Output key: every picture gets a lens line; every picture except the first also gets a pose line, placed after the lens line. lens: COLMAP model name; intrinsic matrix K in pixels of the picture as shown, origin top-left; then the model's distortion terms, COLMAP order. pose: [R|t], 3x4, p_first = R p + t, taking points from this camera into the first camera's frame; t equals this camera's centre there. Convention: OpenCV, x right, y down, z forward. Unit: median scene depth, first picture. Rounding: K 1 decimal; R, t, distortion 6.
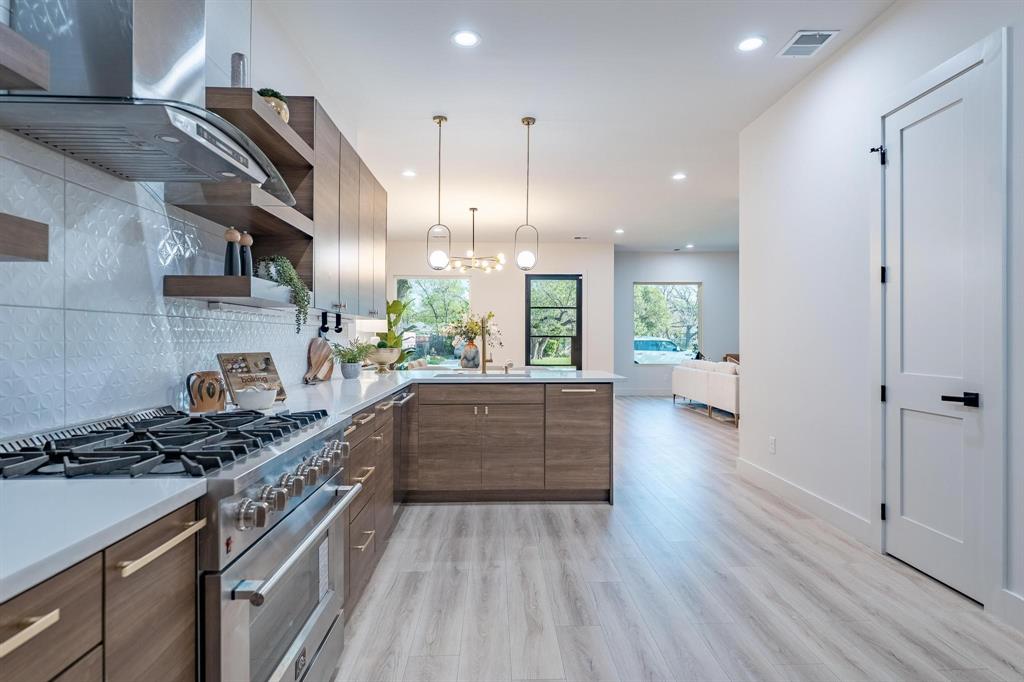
lens RADIAL K [[534.2, 0, 519.2], [0, 534.2, 339.4], [0, 0, 1]] dist [0.011790, 0.000888]
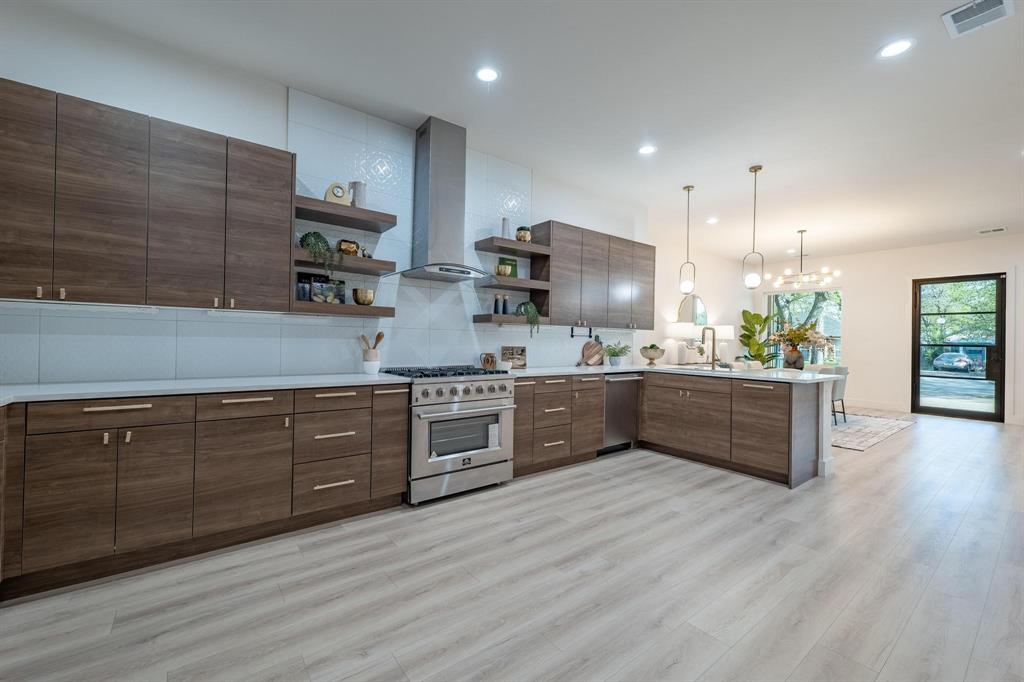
lens RADIAL K [[420.0, 0, 526.0], [0, 420.0, 340.5], [0, 0, 1]] dist [0.002008, 0.000616]
pose [[0.597699, 0.009041, -0.801670, 0.569365], [-0.018048, 0.999835, -0.002181, 0.002173], [0.801518, 0.015772, 0.597763, -0.003579]]
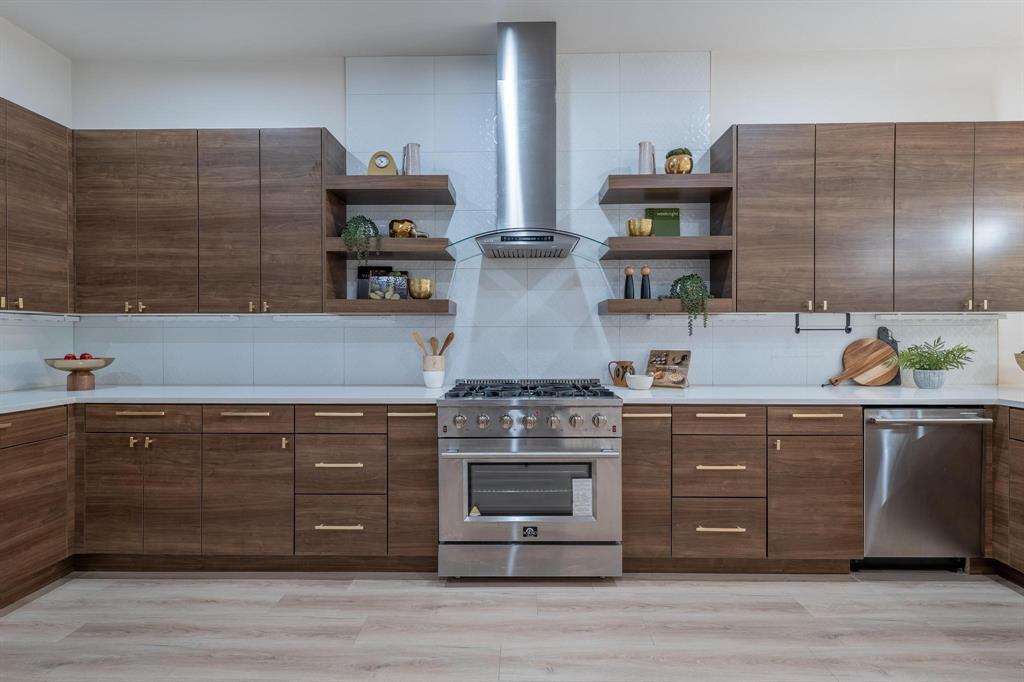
lens RADIAL K [[469.4, 0, 516.3], [0, 469.4, 339.3], [0, 0, 1]] dist [0.003738, -0.000445]
pose [[-0.050225, 0.004412, -0.998728, 0.431582], [-0.000344, 0.999990, 0.004435, -0.004934], [0.998738, 0.000566, -0.050223, 0.413789]]
